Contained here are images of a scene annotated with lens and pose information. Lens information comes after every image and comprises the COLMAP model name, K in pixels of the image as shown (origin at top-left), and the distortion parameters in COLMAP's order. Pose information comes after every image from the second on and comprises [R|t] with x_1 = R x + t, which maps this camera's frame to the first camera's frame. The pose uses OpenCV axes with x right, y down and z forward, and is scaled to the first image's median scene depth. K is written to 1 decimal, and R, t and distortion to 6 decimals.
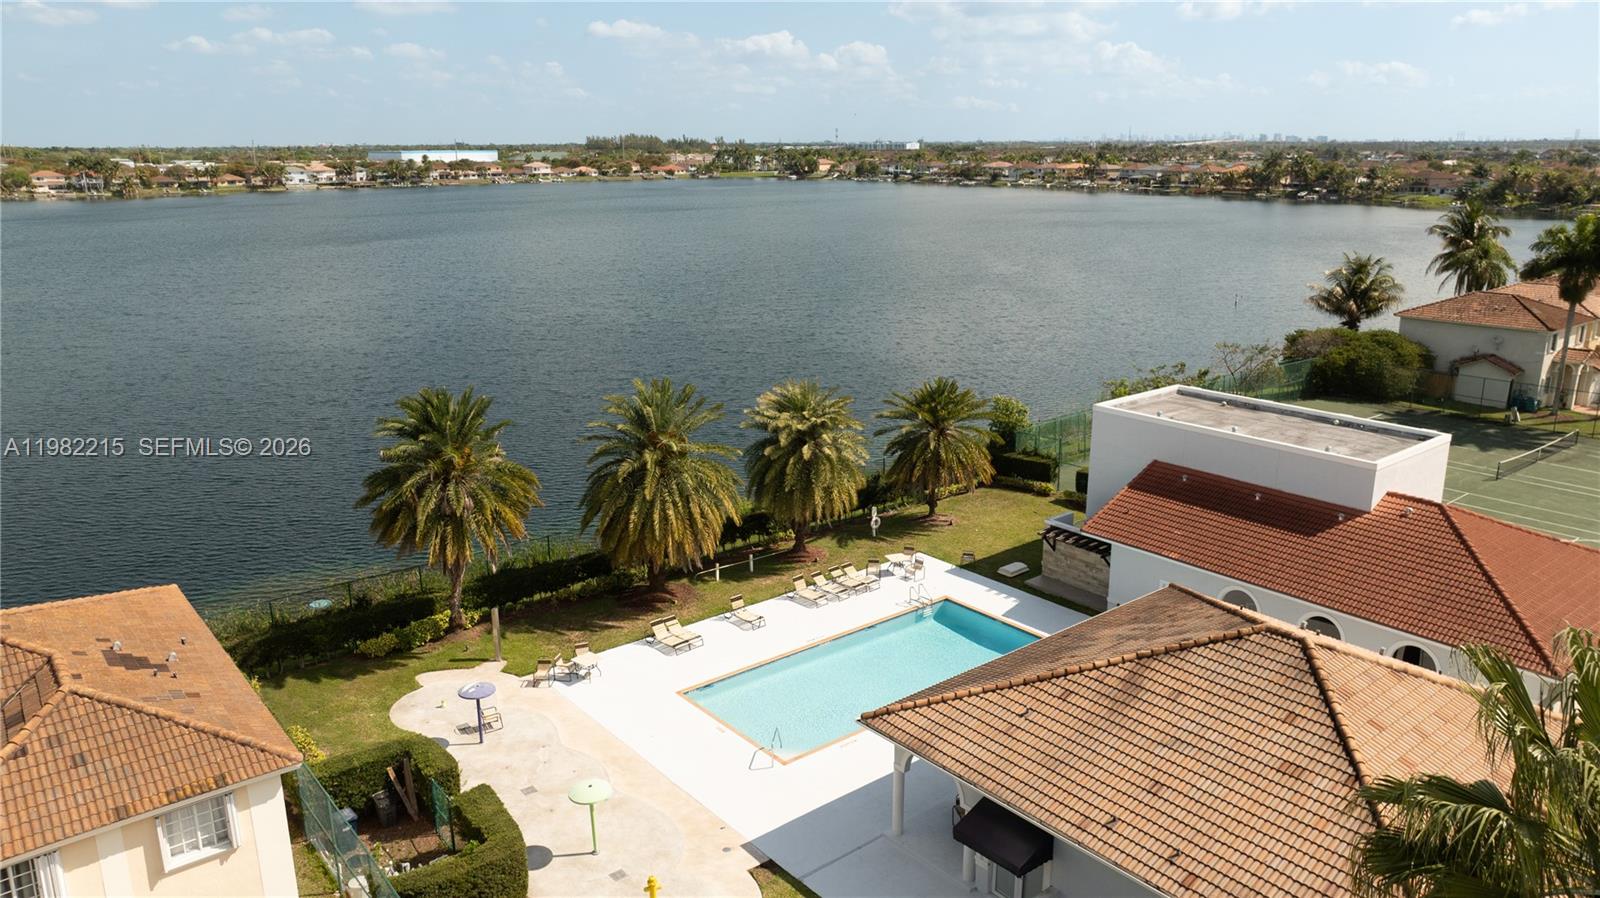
lens RADIAL K [[1126.9, 0, 800.0], [0, 1126.9, 449.0], [0, 0, 1]] dist [-0.020979, 0.007824]
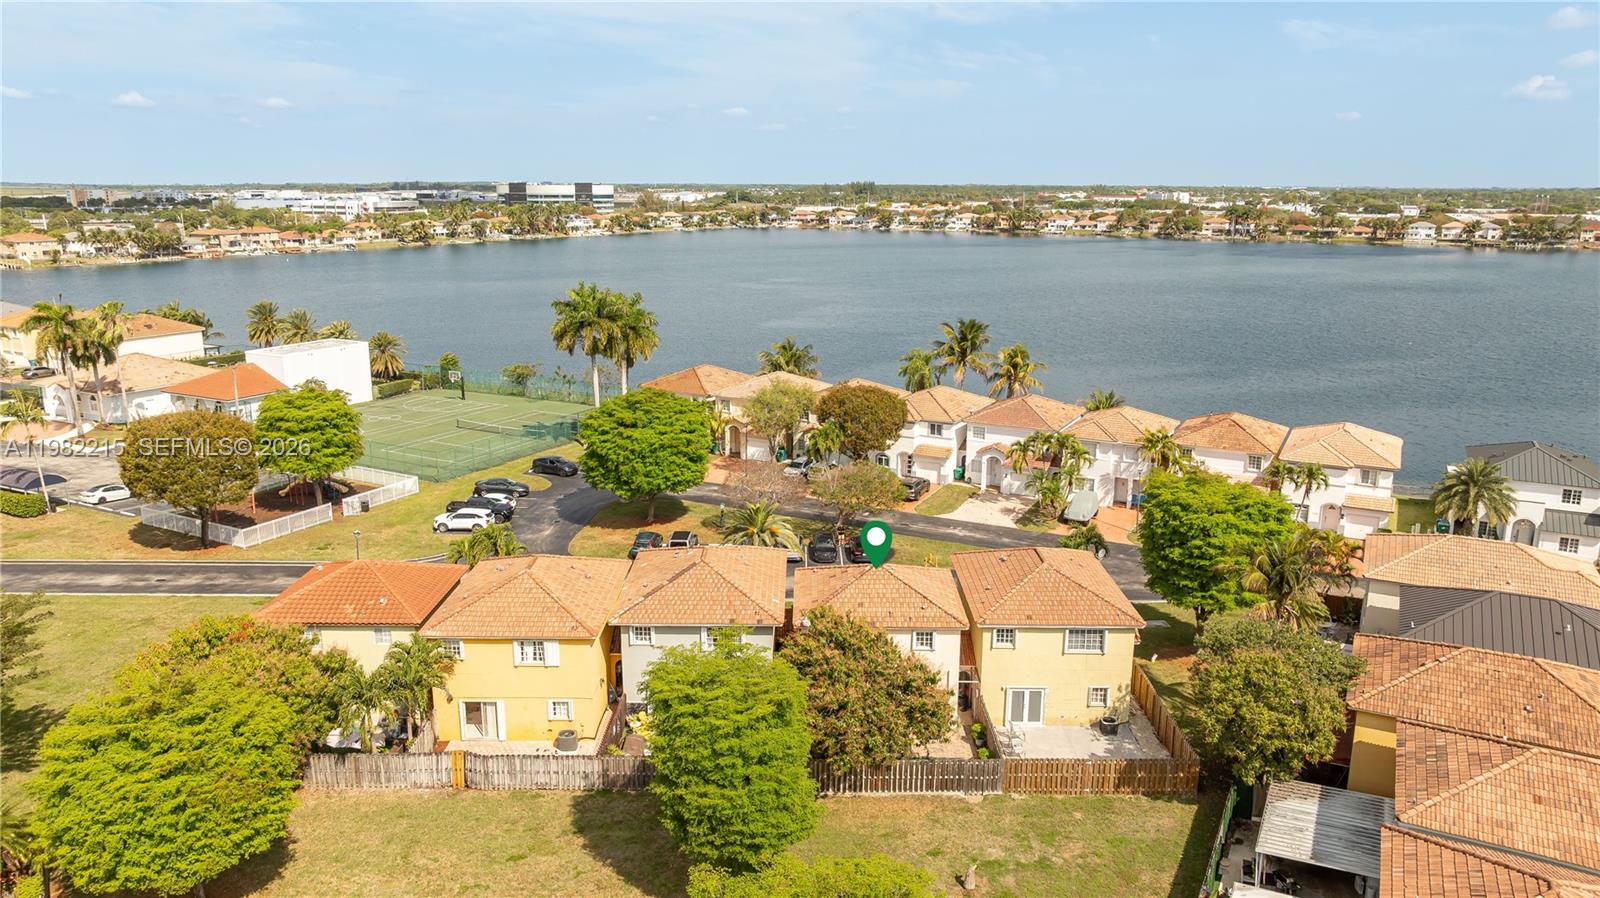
lens RADIAL K [[1126.9, 0, 800.0], [0, 1126.9, 449.0], [0, 0, 1]] dist [-0.020979, 0.007824]
pose [[0.389199, 0.217638, -0.895074, 2.032045], [-0.246547, 0.960849, 0.126427, -0.261947], [0.887546, 0.171473, 0.427620, 0.544229]]
